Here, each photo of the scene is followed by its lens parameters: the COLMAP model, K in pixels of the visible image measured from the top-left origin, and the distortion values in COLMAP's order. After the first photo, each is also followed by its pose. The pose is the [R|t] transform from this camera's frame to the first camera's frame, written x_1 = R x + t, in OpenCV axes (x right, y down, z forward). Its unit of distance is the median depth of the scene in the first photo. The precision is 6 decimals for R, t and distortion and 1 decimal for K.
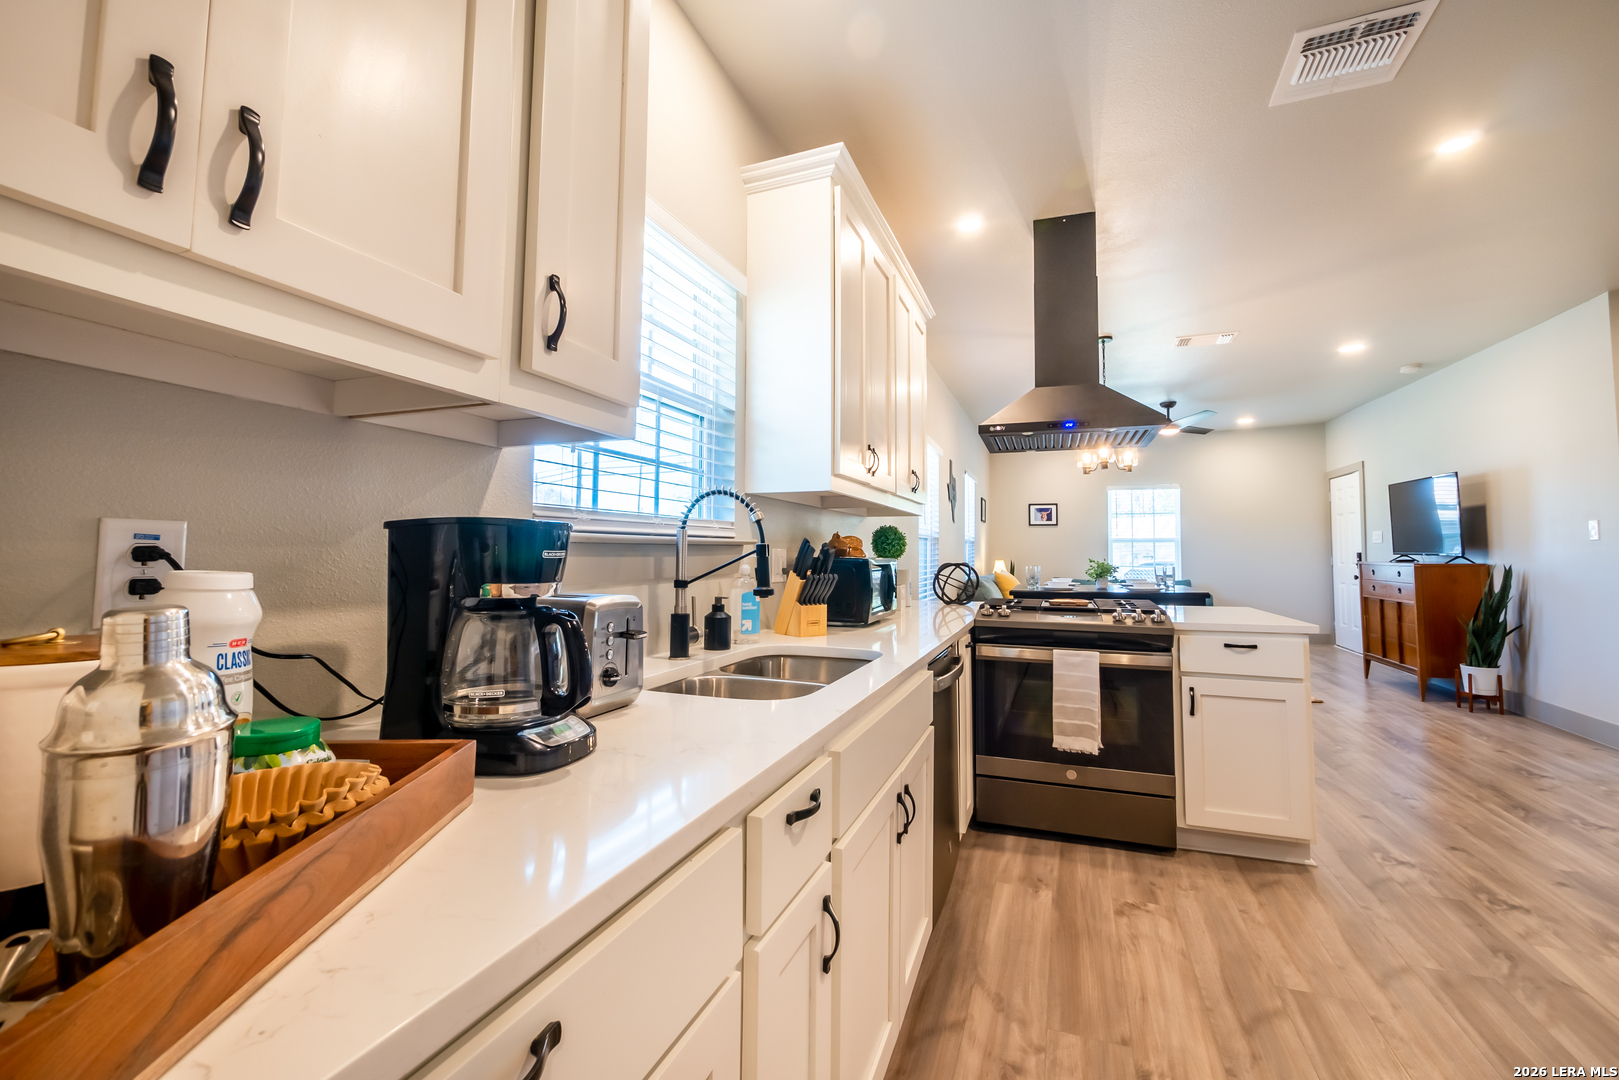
lens RADIAL K [[668.5, 0, 805.1], [0, 668.5, 509.6], [0, 0, 1]] dist [-0.009584, 0.001507]
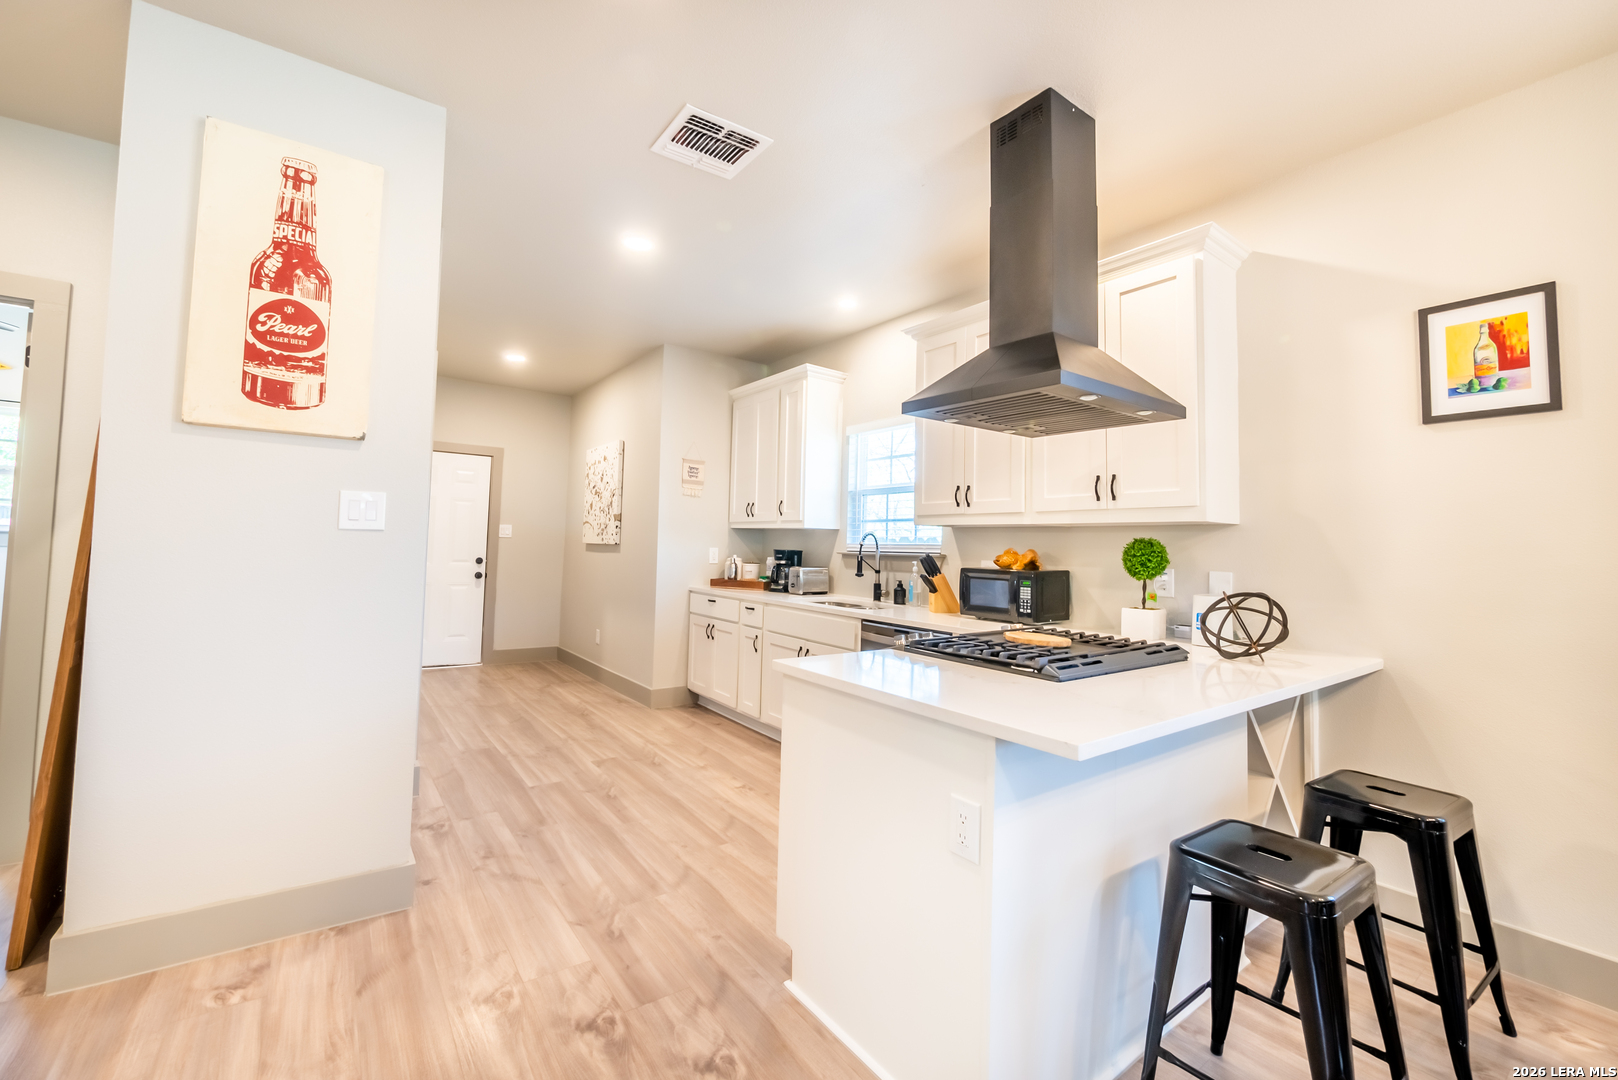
lens RADIAL K [[668.1, 0, 804.6], [0, 668.1, 509.7], [0, 0, 1]] dist [-0.009584, 0.001507]
pose [[-0.542190, -0.061513, -0.838002, 0.737216], [0.030475, 0.995221, -0.092771, 0.037148], [0.839703, -0.075837, -0.537724, 0.759131]]
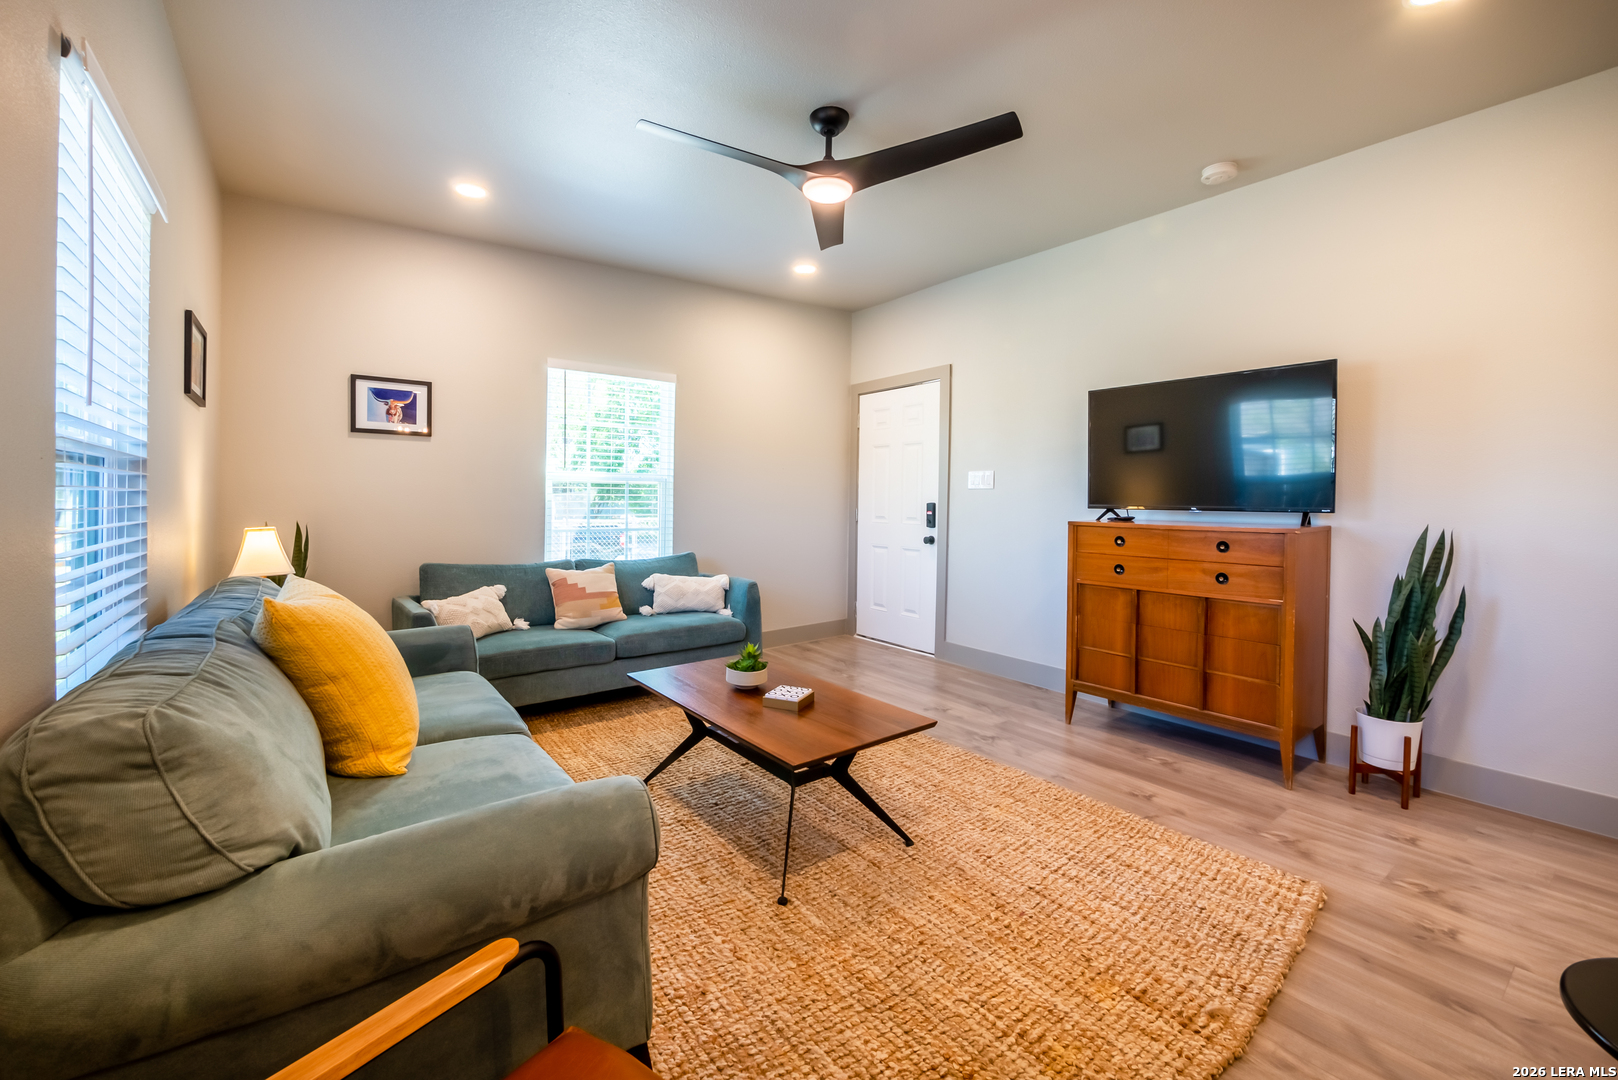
lens RADIAL K [[668.1, 0, 804.6], [0, 668.1, 509.7], [0, 0, 1]] dist [-0.009584, 0.001507]
pose [[0.538586, -0.011404, 0.842494, 0.306990], [-0.056544, 0.997165, 0.049644, 0.069651], [-0.840671, -0.074376, 0.536414, 1.145953]]
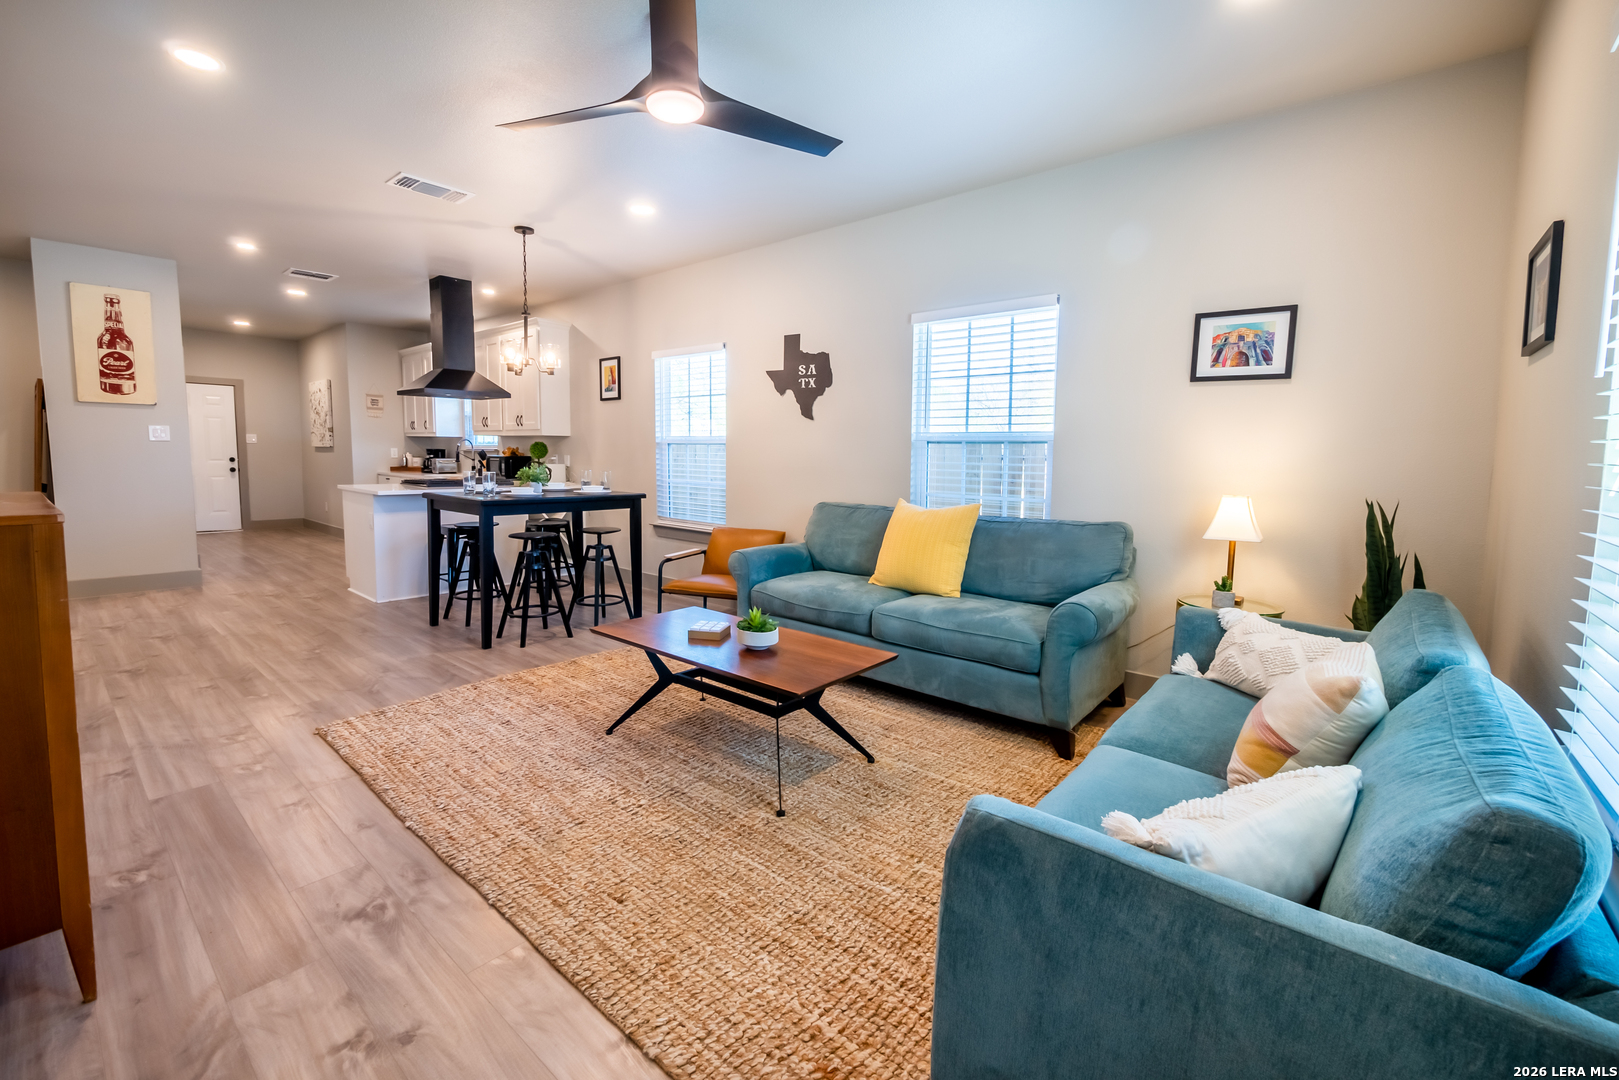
lens RADIAL K [[665.1, 0, 804.8], [0, 665.1, 512.0], [0, 0, 1]] dist [-0.007066, 0.000273]
pose [[-0.329257, 0.077775, -0.941032, 1.238314], [0.046611, 0.996726, 0.066069, 0.098705], [0.943089, -0.022109, -0.331804, 1.690796]]
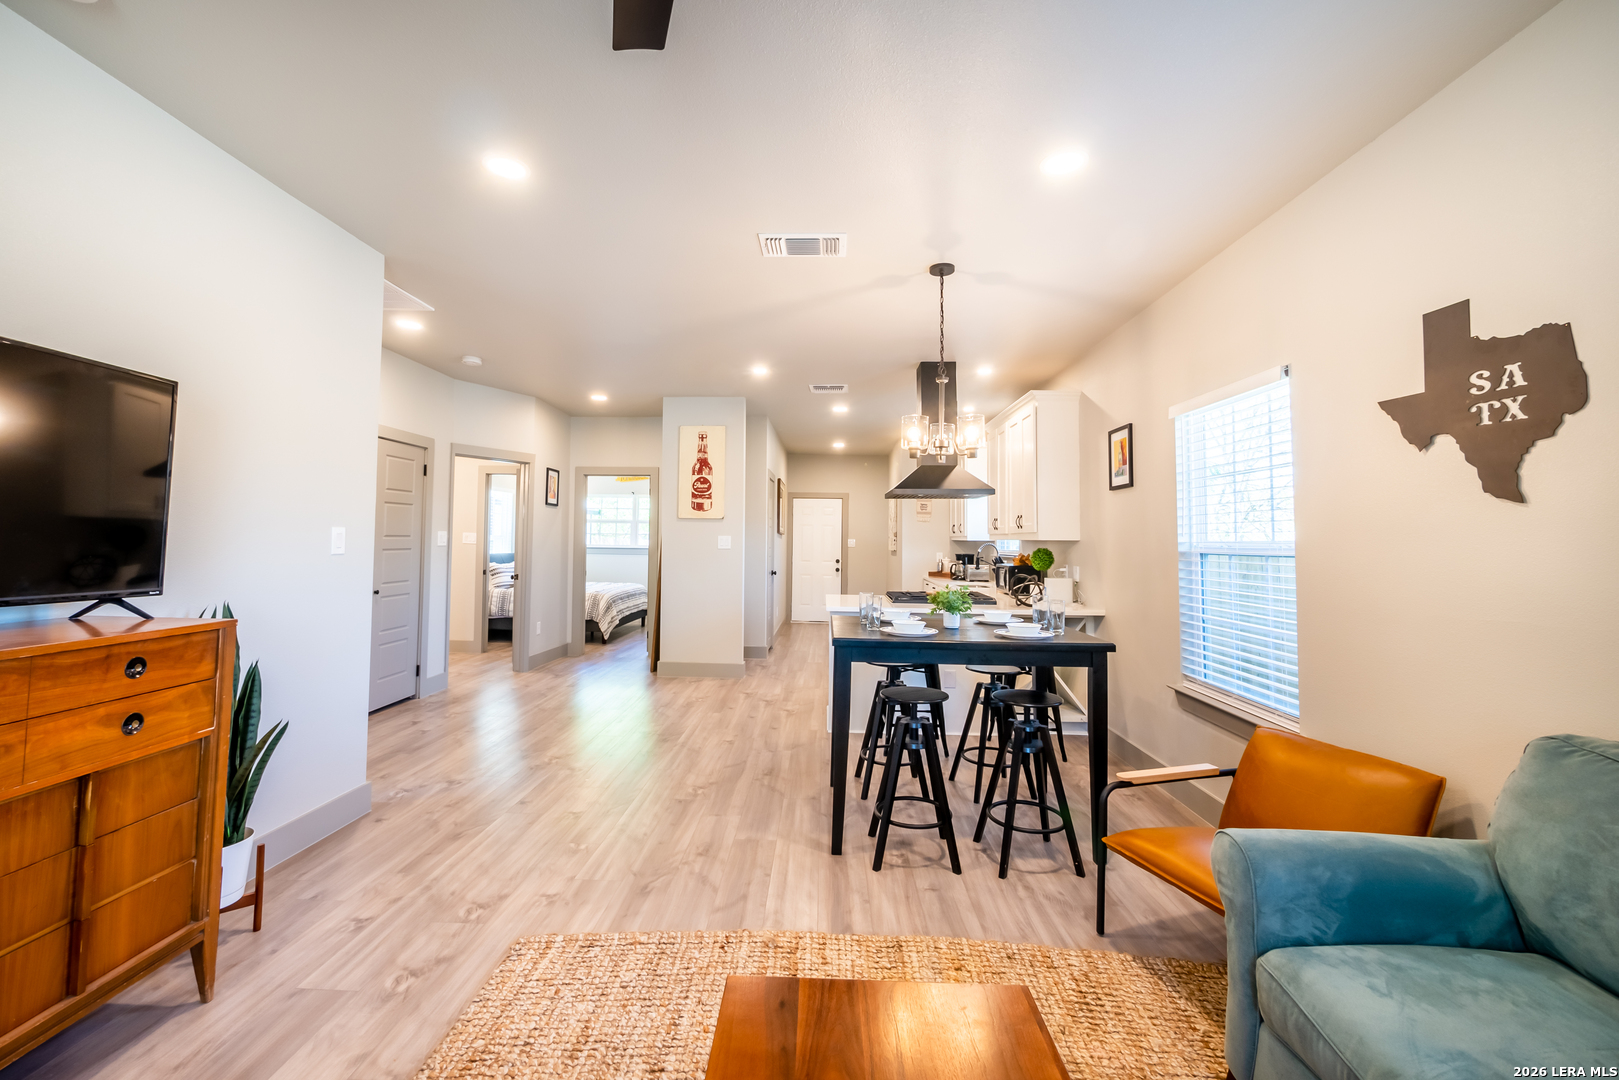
lens RADIAL K [[668.5, 0, 805.1], [0, 668.5, 509.6], [0, 0, 1]] dist [-0.009584, 0.001507]
pose [[-0.944652, -0.028570, -0.326828, 0.811768], [0.007853, 0.993946, -0.109586, 0.070692], [0.327980, -0.106088, -0.938709, 1.598916]]
